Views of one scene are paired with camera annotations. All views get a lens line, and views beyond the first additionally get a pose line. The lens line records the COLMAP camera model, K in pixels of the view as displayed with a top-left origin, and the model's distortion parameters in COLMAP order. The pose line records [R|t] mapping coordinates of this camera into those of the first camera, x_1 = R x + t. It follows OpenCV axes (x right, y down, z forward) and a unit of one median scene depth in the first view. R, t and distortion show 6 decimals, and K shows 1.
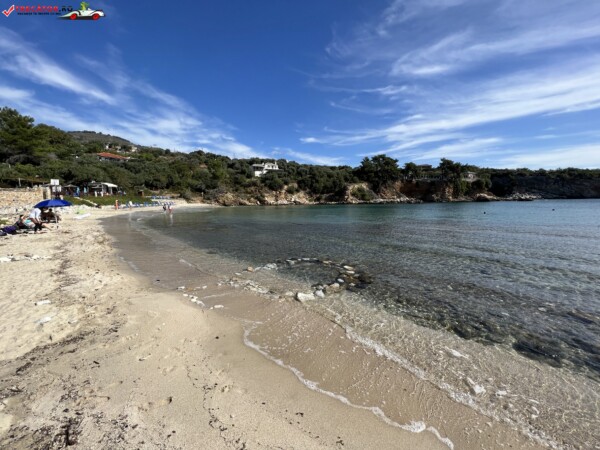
lens RADIAL K [[236.7, 0, 301.4], [0, 236.7, 225.2], [0, 0, 1]] dist [-0.016605, 0.002726]
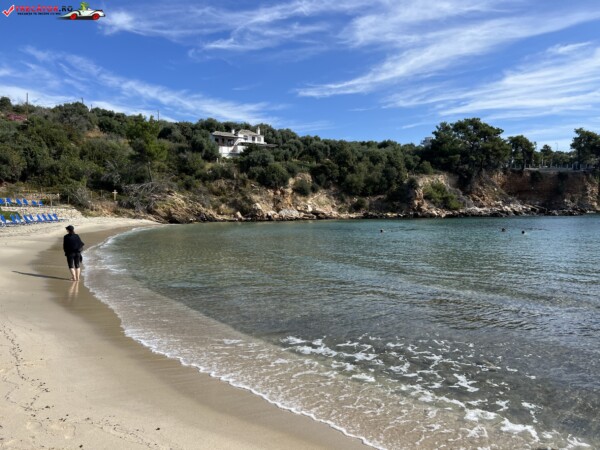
lens RADIAL K [[445.0, 0, 303.2], [0, 445.0, 233.4], [0, 0, 1]] dist [0.007329, -0.014172]
pose [[0.993149, -0.006104, 0.116694, -0.166912], [0.012156, 0.998614, -0.051213, -0.016956], [-0.116219, 0.052281, 0.991847, 0.162071]]
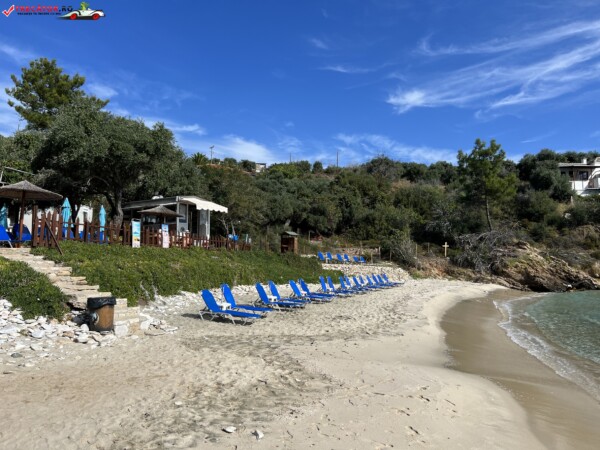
lens RADIAL K [[445.0, 0, 303.2], [0, 445.0, 233.4], [0, 0, 1]] dist [0.007329, -0.014172]
pose [[0.883643, -0.026101, -0.467433, -0.289986], [-0.058740, 0.984373, -0.166010, -0.040340], [0.464461, 0.174151, 0.868301, 0.371079]]
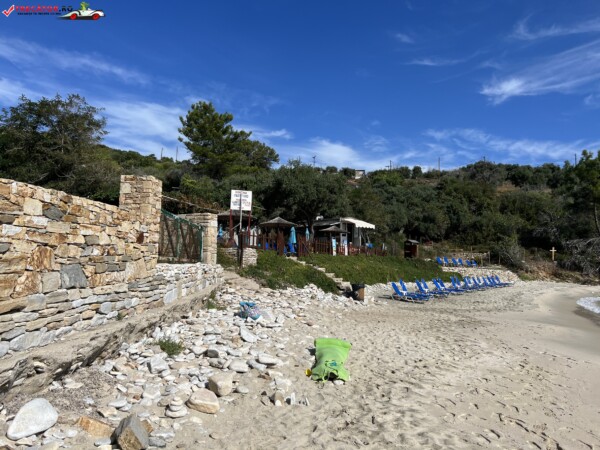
lens RADIAL K [[445.7, 0, 302.8], [0, 445.7, 225.9], [0, 0, 1]] dist [0.049204, -0.076657]
pose [[0.771494, -0.044682, -0.634666, -0.267278], [-0.083342, 0.981838, -0.170433, -0.028677], [0.630755, 0.184383, 0.753758, 0.261532]]
